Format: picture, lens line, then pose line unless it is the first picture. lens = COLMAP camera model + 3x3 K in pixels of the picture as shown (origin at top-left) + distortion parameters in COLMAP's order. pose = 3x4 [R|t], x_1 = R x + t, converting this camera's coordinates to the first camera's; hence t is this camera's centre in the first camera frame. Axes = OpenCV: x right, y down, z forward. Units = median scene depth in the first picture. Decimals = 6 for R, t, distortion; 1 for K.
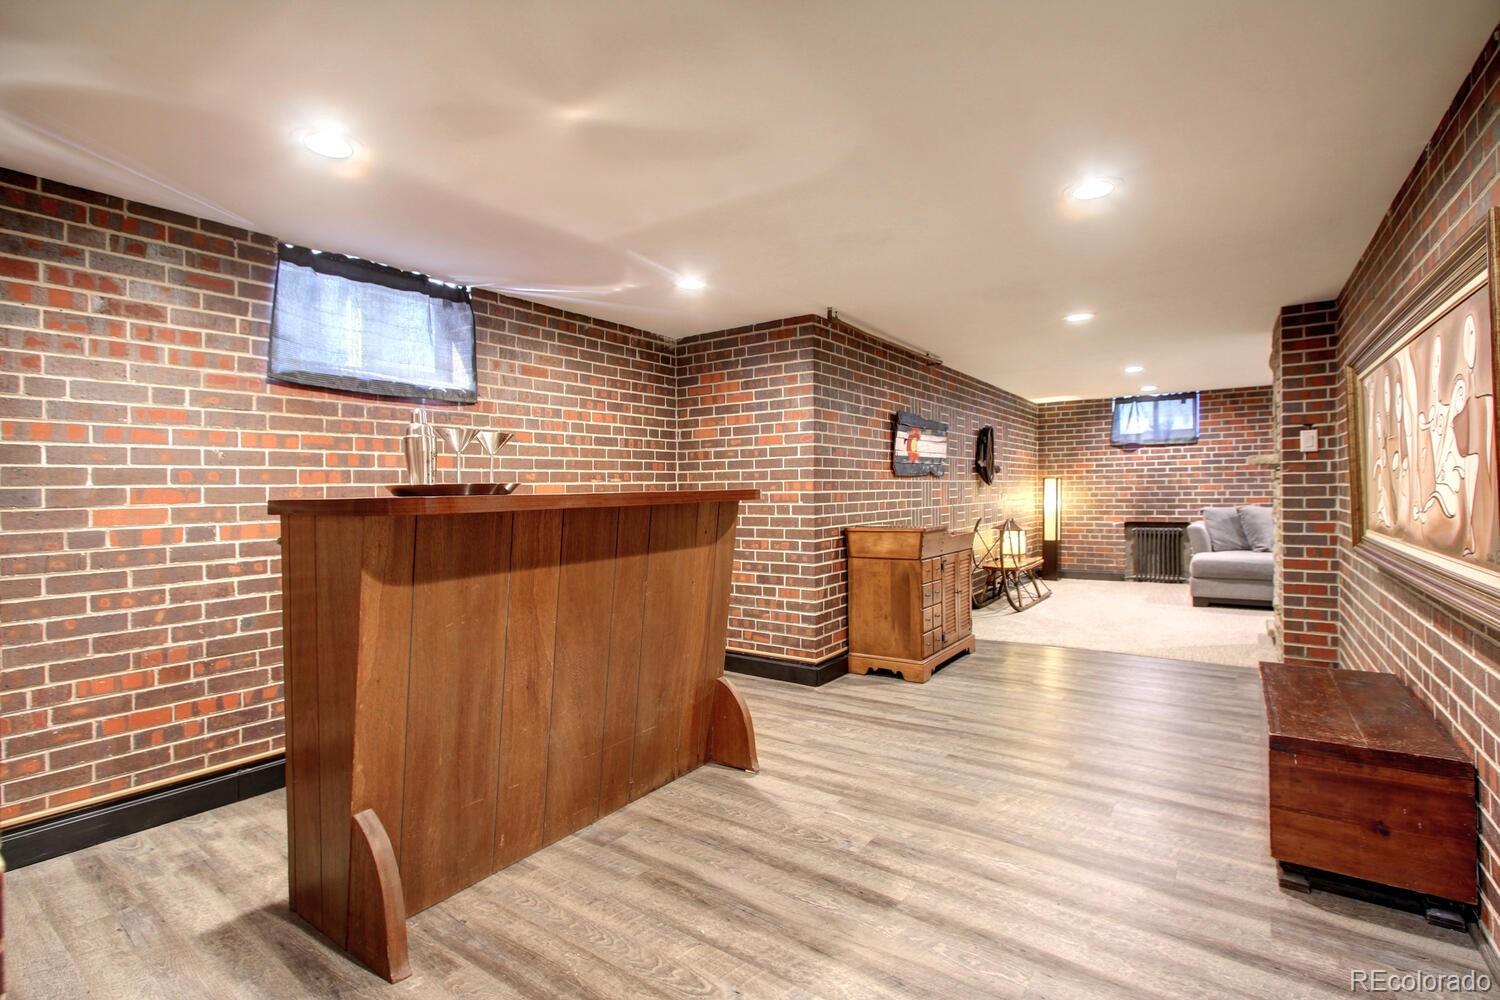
lens RADIAL K [[668.3, 0, 749.1], [0, 668.3, 471.2], [0, 0, 1]] dist [-0.028666, -0.000094]
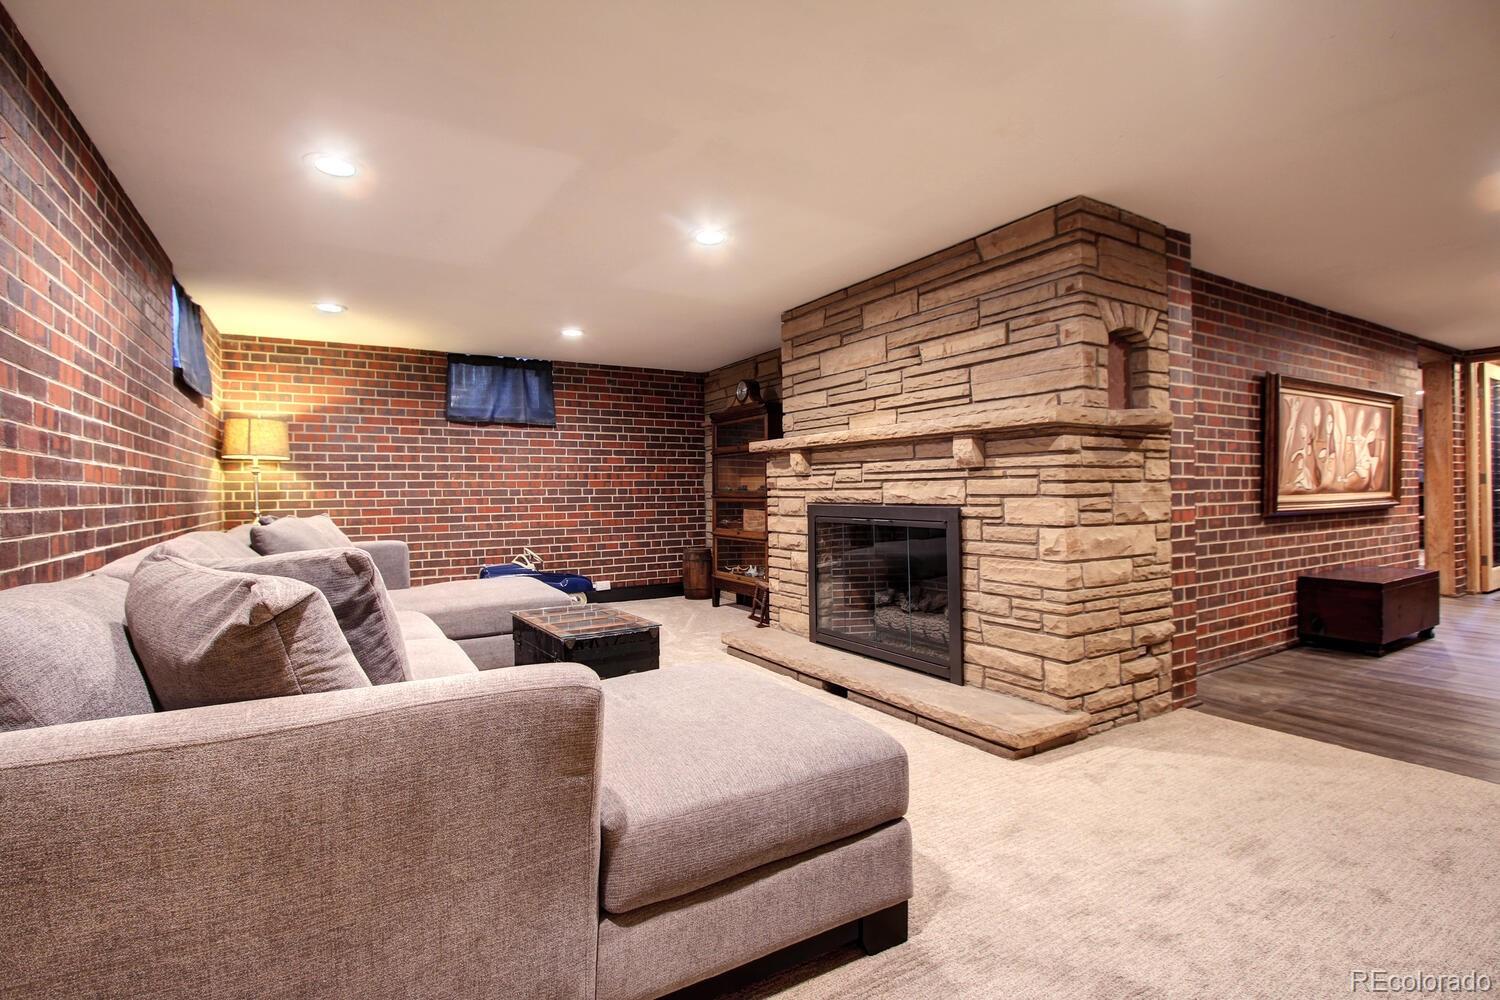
lens RADIAL K [[718.8, 0, 725.1], [0, 718.8, 495.9], [0, 0, 1]] dist [-0.024648, 0.000150]
pose [[-0.914650, 0.026479, 0.403378, 0.517323], [0.015107, 0.999394, -0.031349, 0.042047], [-0.403964, -0.022579, -0.914496, 1.045434]]
